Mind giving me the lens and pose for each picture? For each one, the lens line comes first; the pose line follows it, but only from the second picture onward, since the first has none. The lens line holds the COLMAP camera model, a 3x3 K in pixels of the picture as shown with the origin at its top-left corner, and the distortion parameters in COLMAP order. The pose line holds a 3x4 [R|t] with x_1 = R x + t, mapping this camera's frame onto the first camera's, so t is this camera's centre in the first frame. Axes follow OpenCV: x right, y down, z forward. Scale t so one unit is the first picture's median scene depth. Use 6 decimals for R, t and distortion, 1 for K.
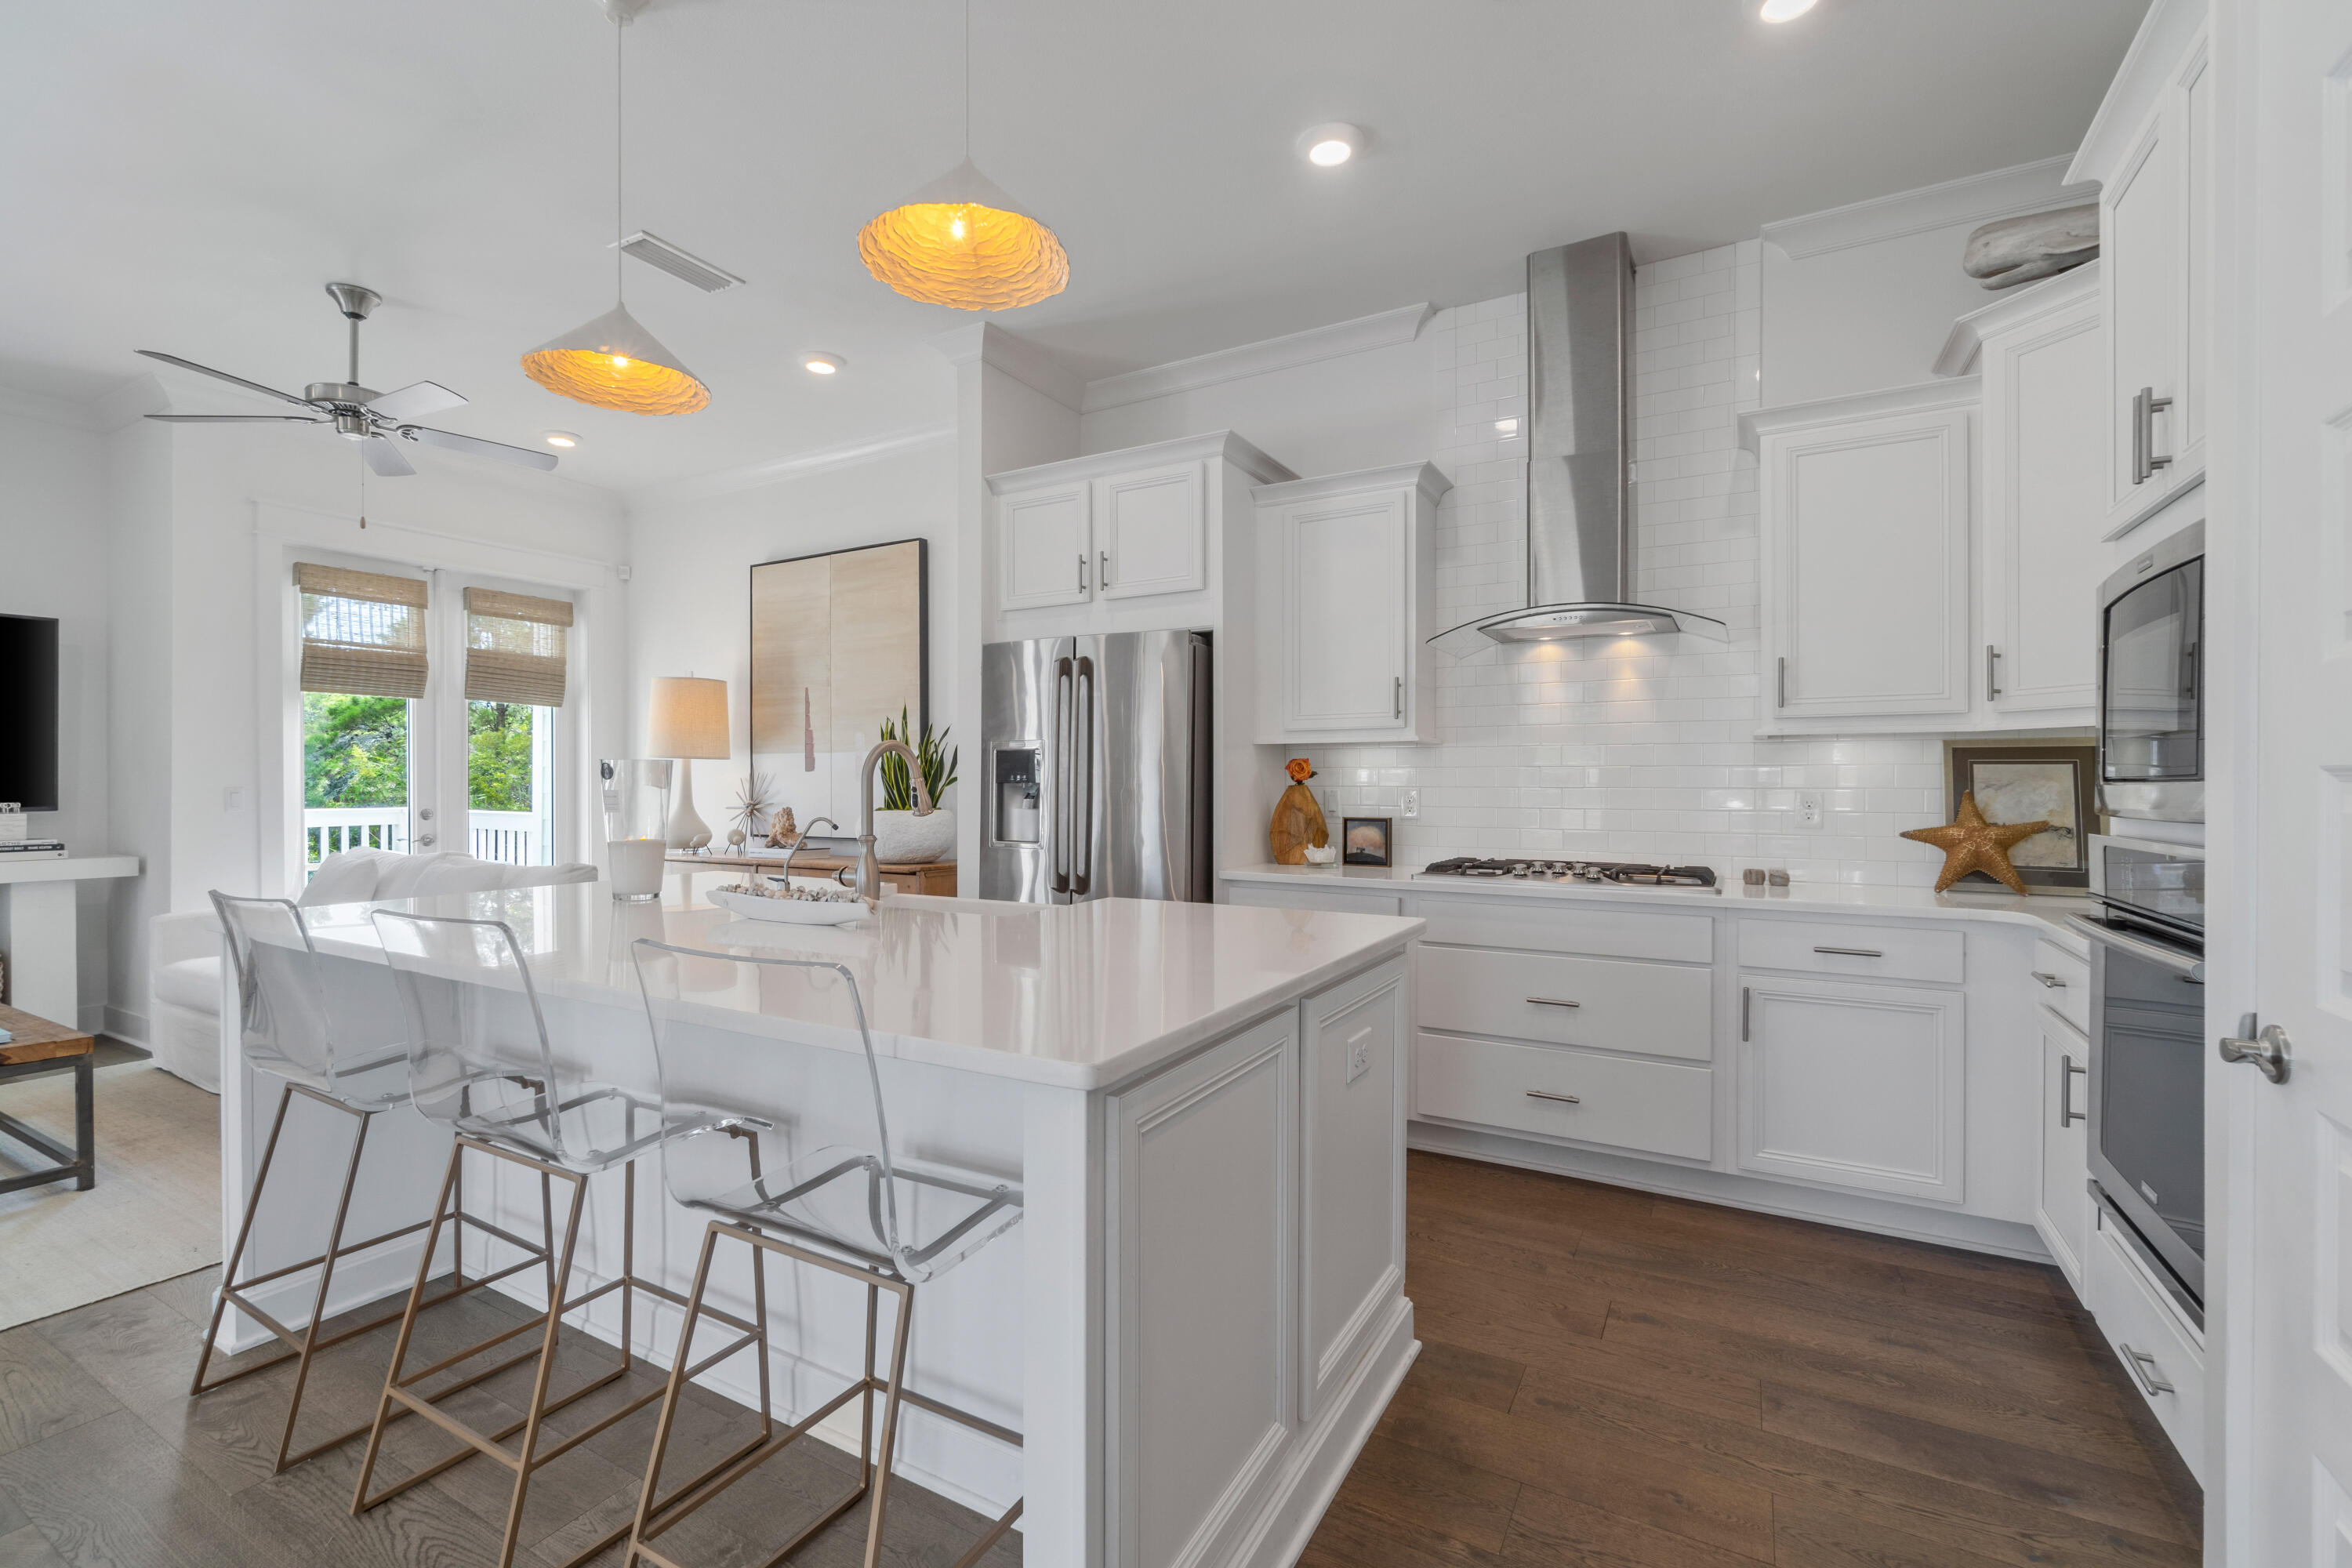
lens RADIAL K [[1017.1, 0, 1164.6], [0, 1017.1, 788.6], [0, 0, 1]] dist [-0.002783, 0.000570]
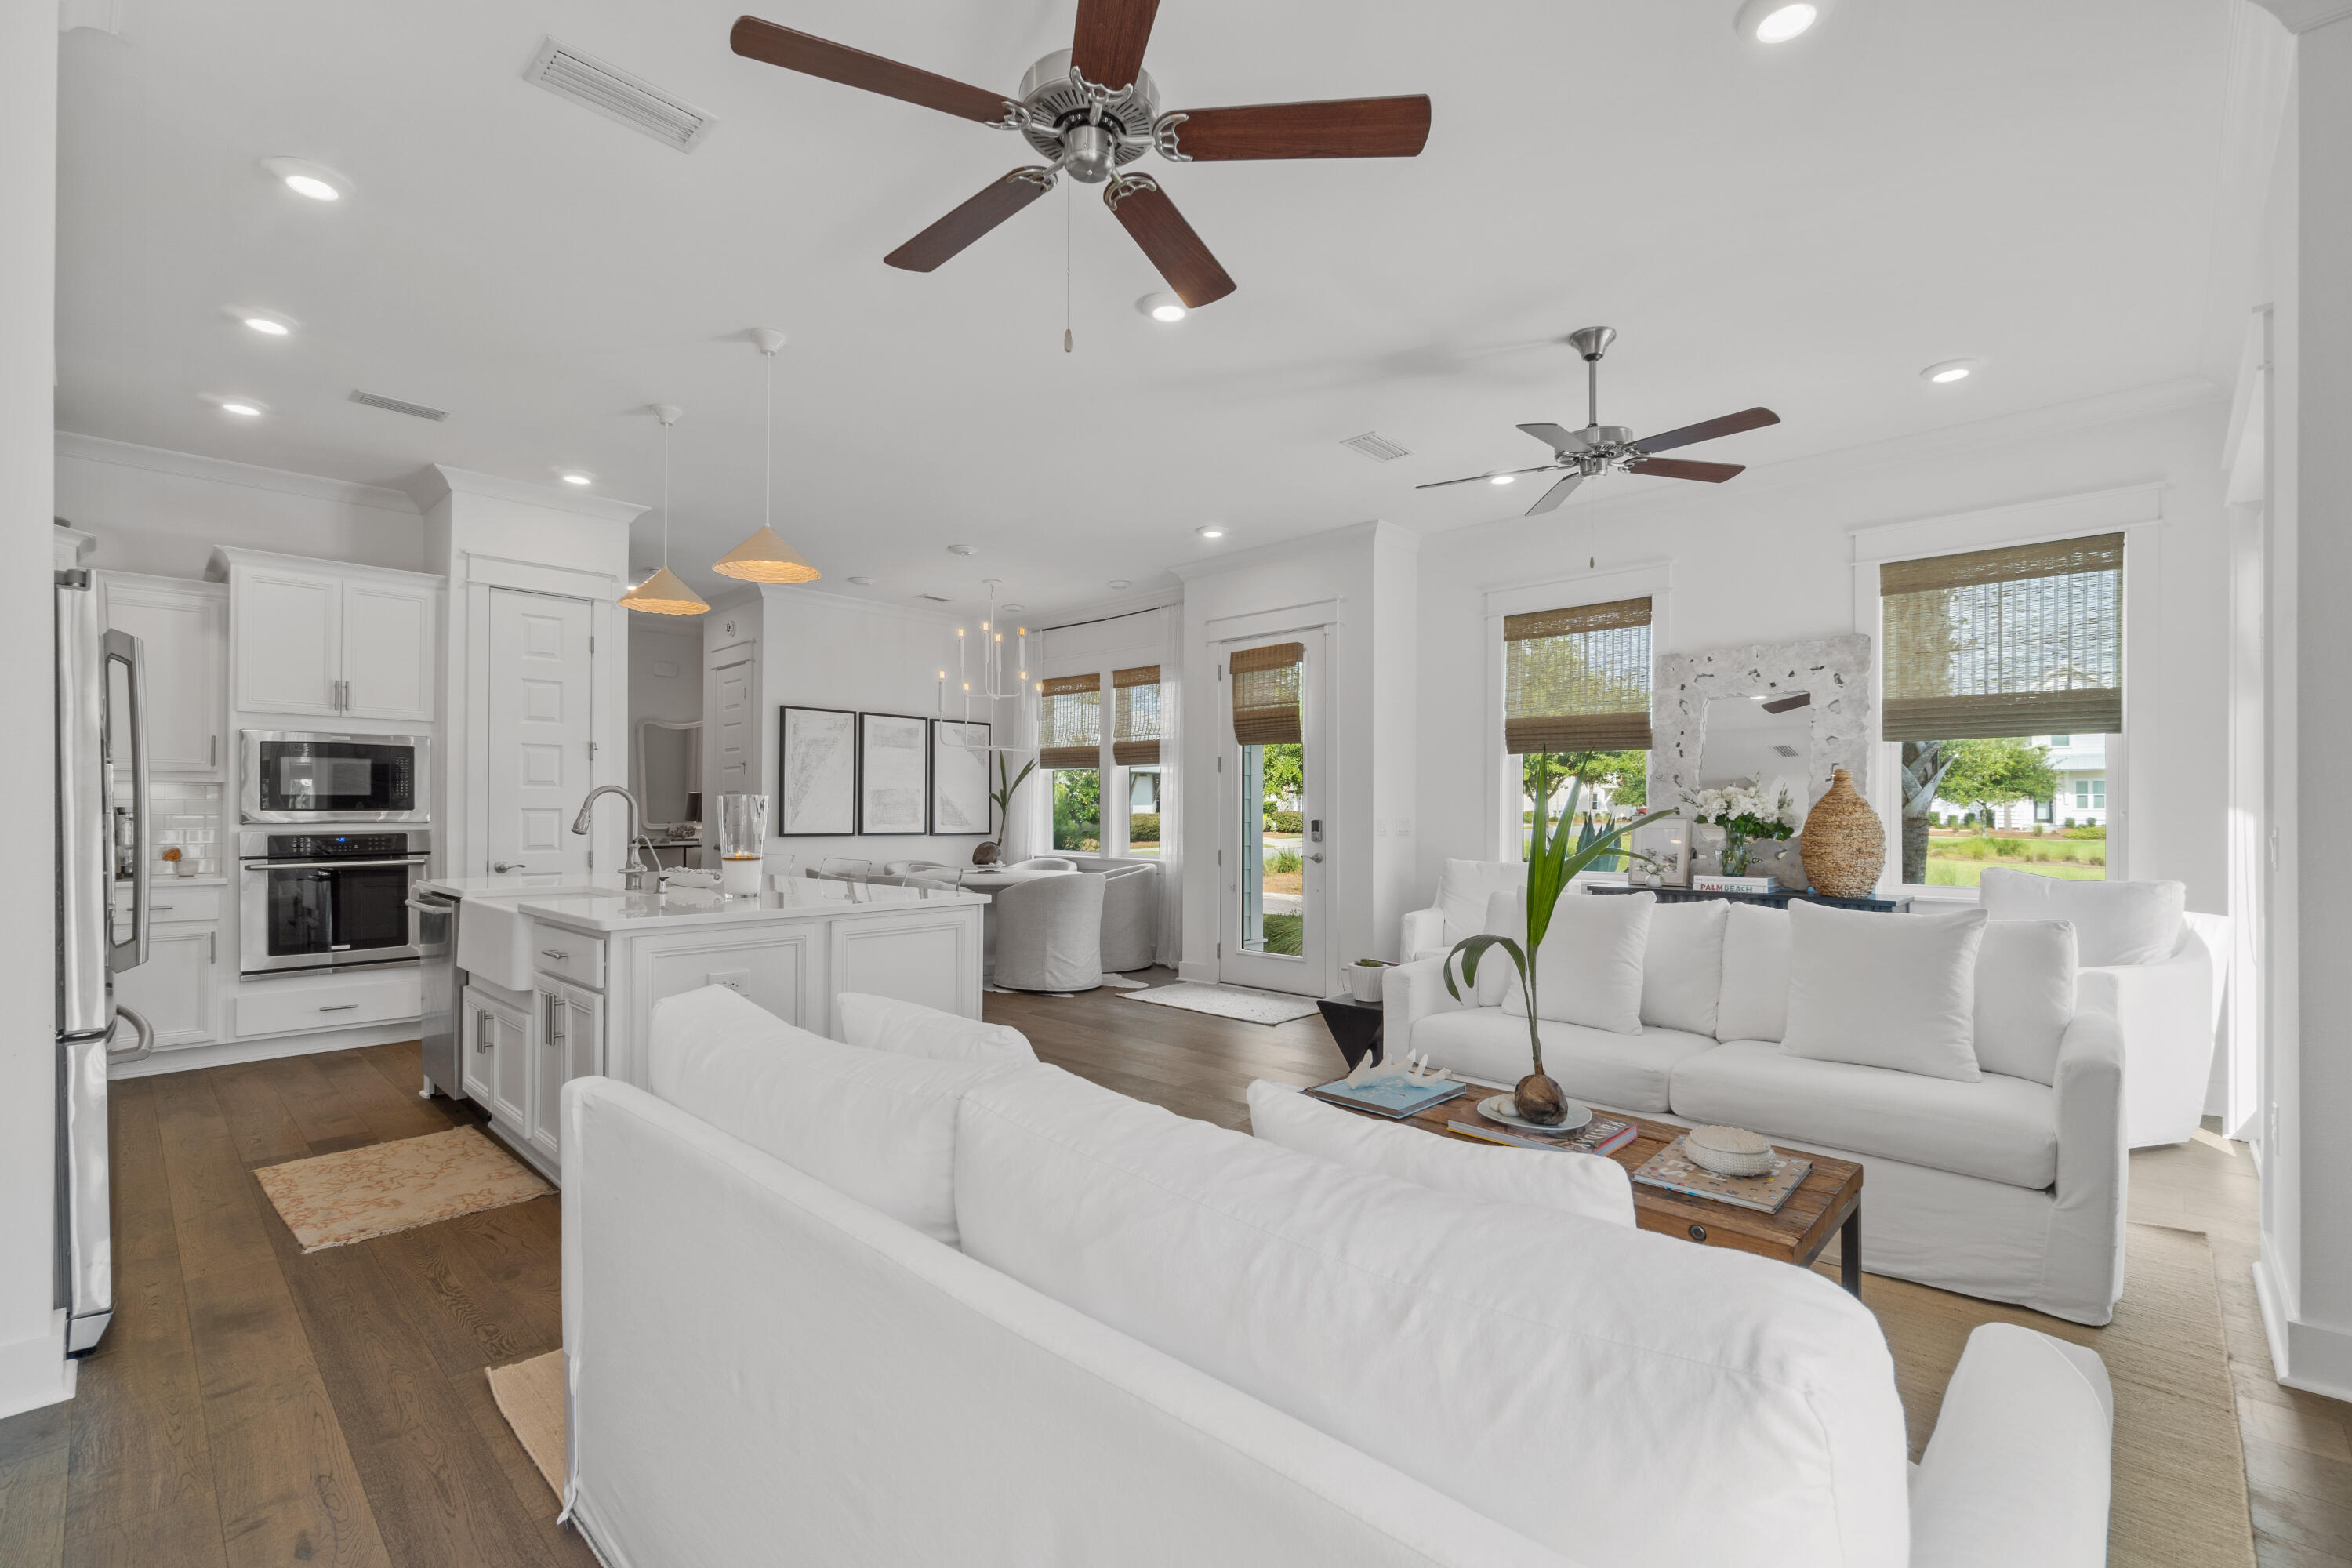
lens RADIAL K [[1026.8, 0, 1157.6], [0, 1026.8, 803.9], [0, 0, 1]] dist [-0.002621, -0.000177]
pose [[-0.967984, -0.000222, 0.251010, -0.931188], [-0.000501, 0.999999, -0.001050, -0.010430], [-0.251010, -0.001143, -0.967984, 1.454707]]
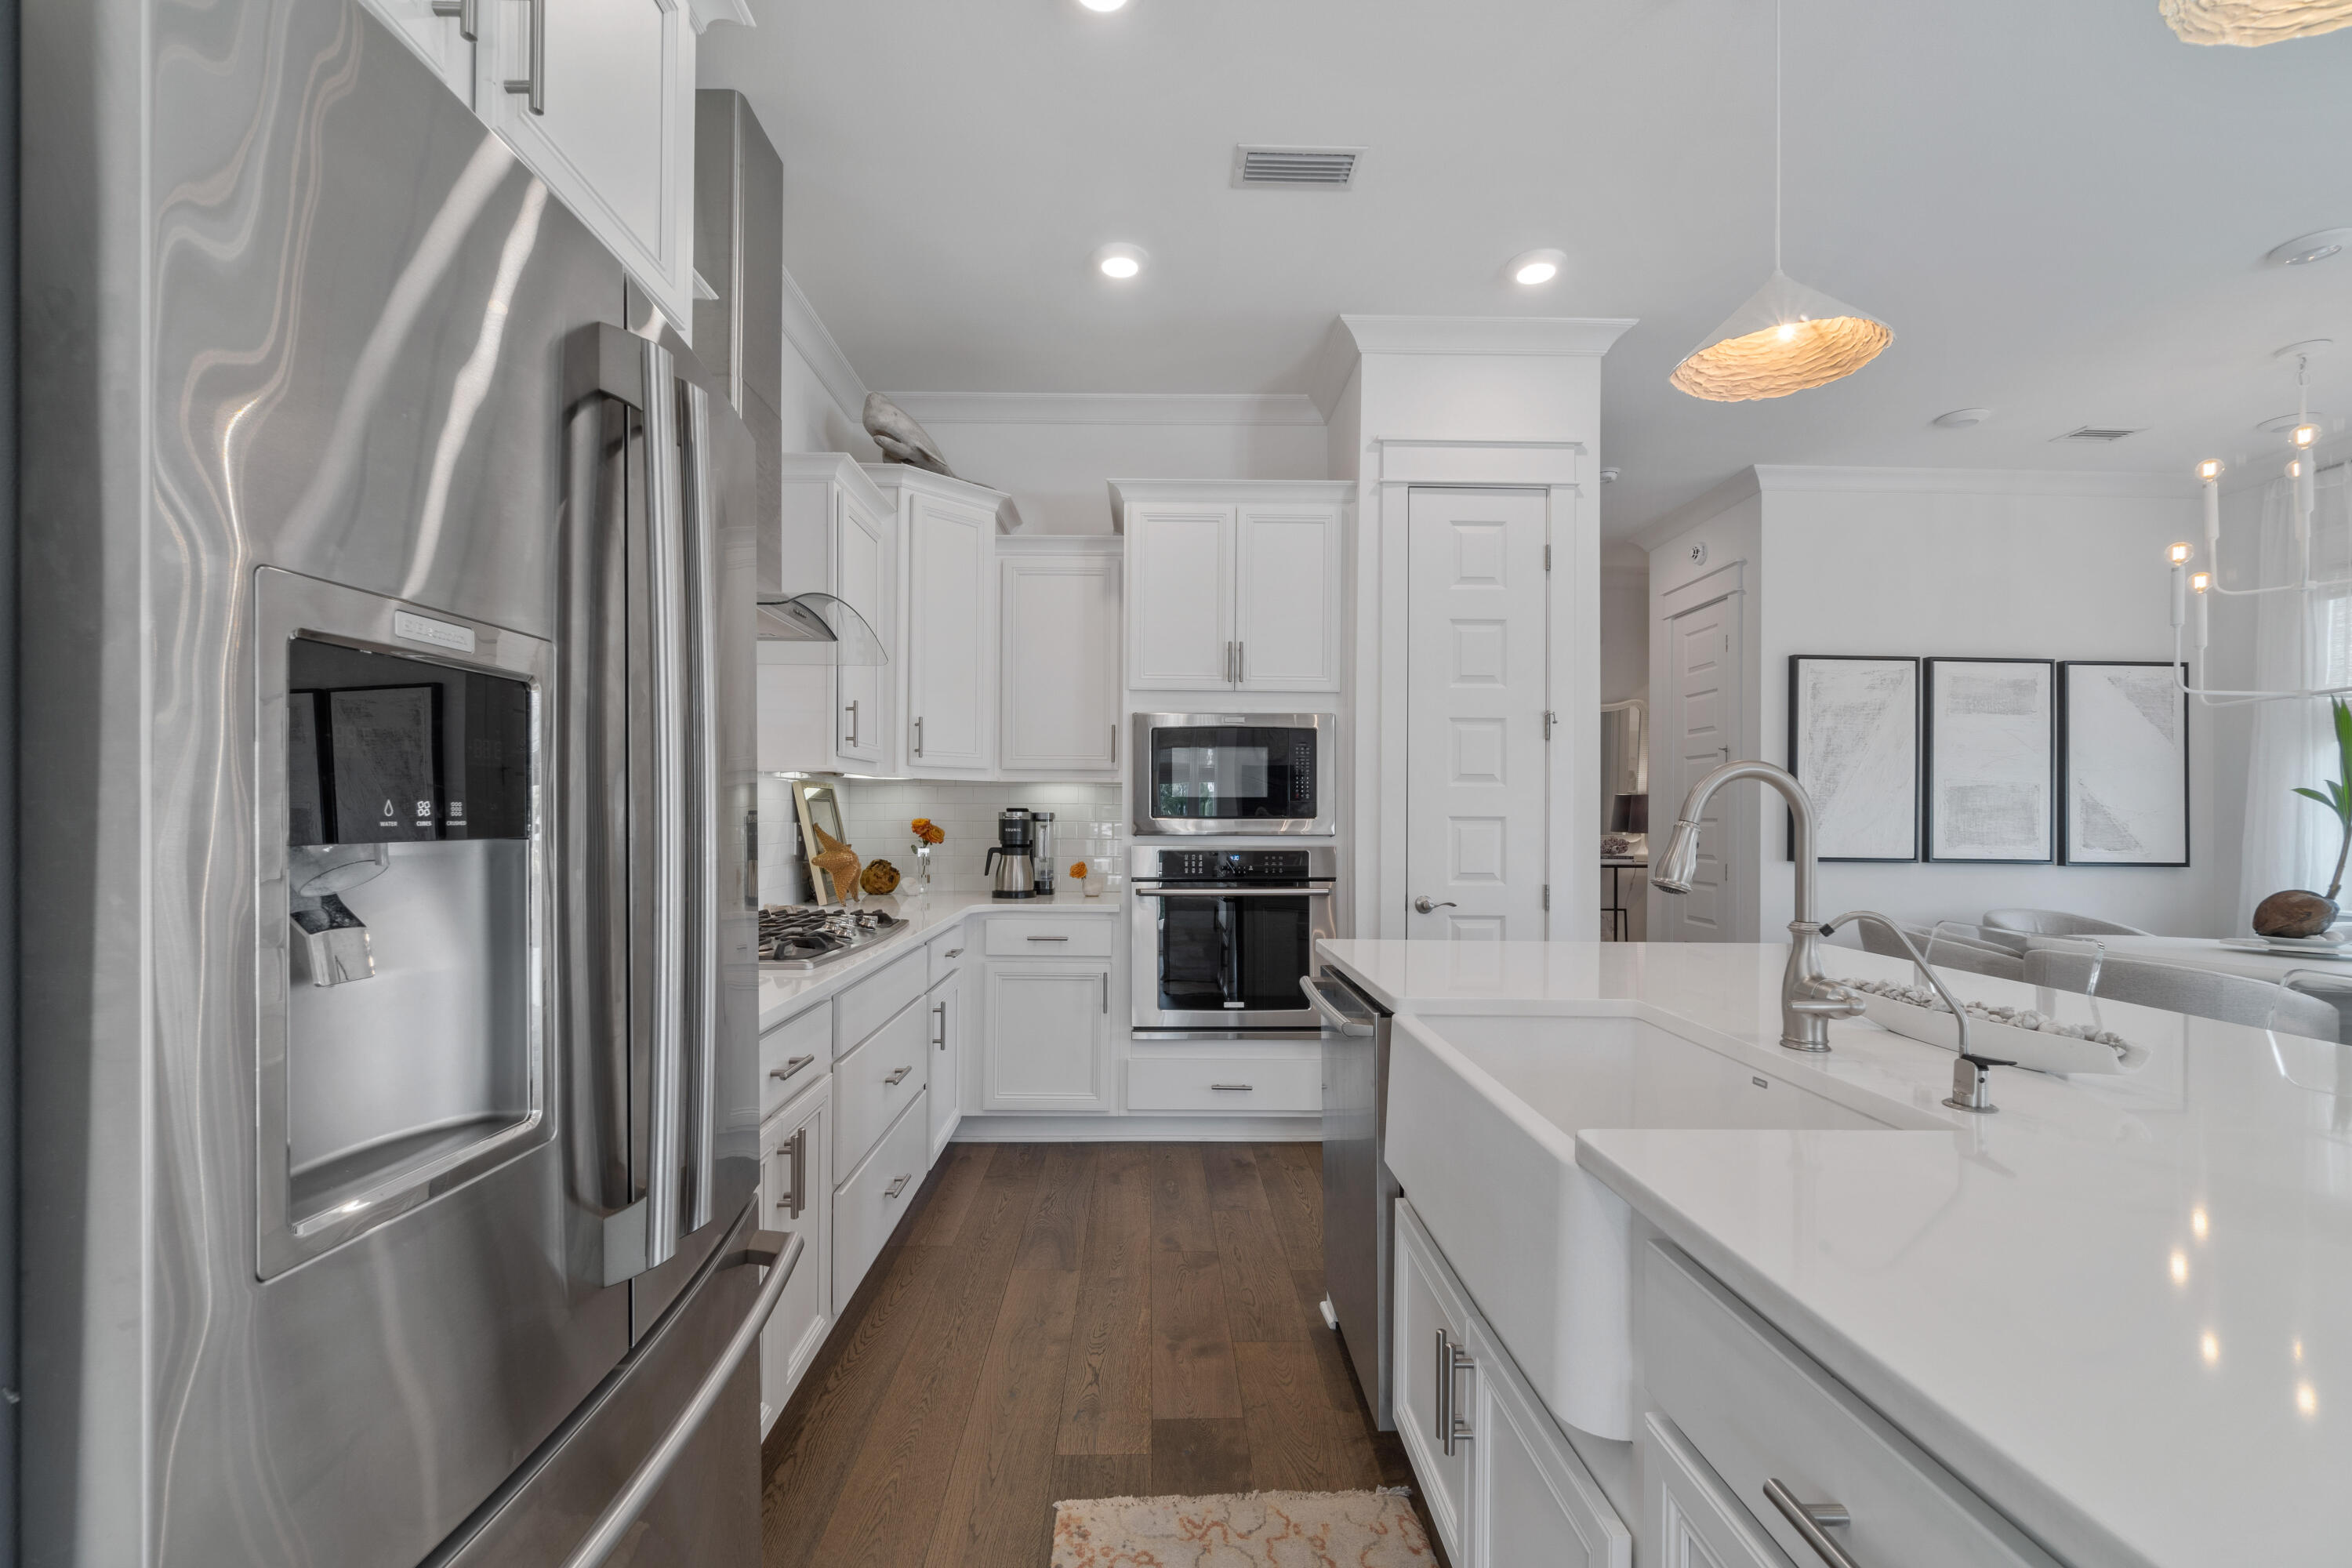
lens RADIAL K [[1013.8, 0, 1170.6], [0, 1013.8, 804.3], [0, 0, 1]] dist [-0.000521, 0.000216]
pose [[-0.514454, 0.003015, 0.857512, -0.369758], [-0.002282, 0.999985, -0.004885, -0.011325], [-0.857515, -0.004470, -0.514440, 0.984014]]
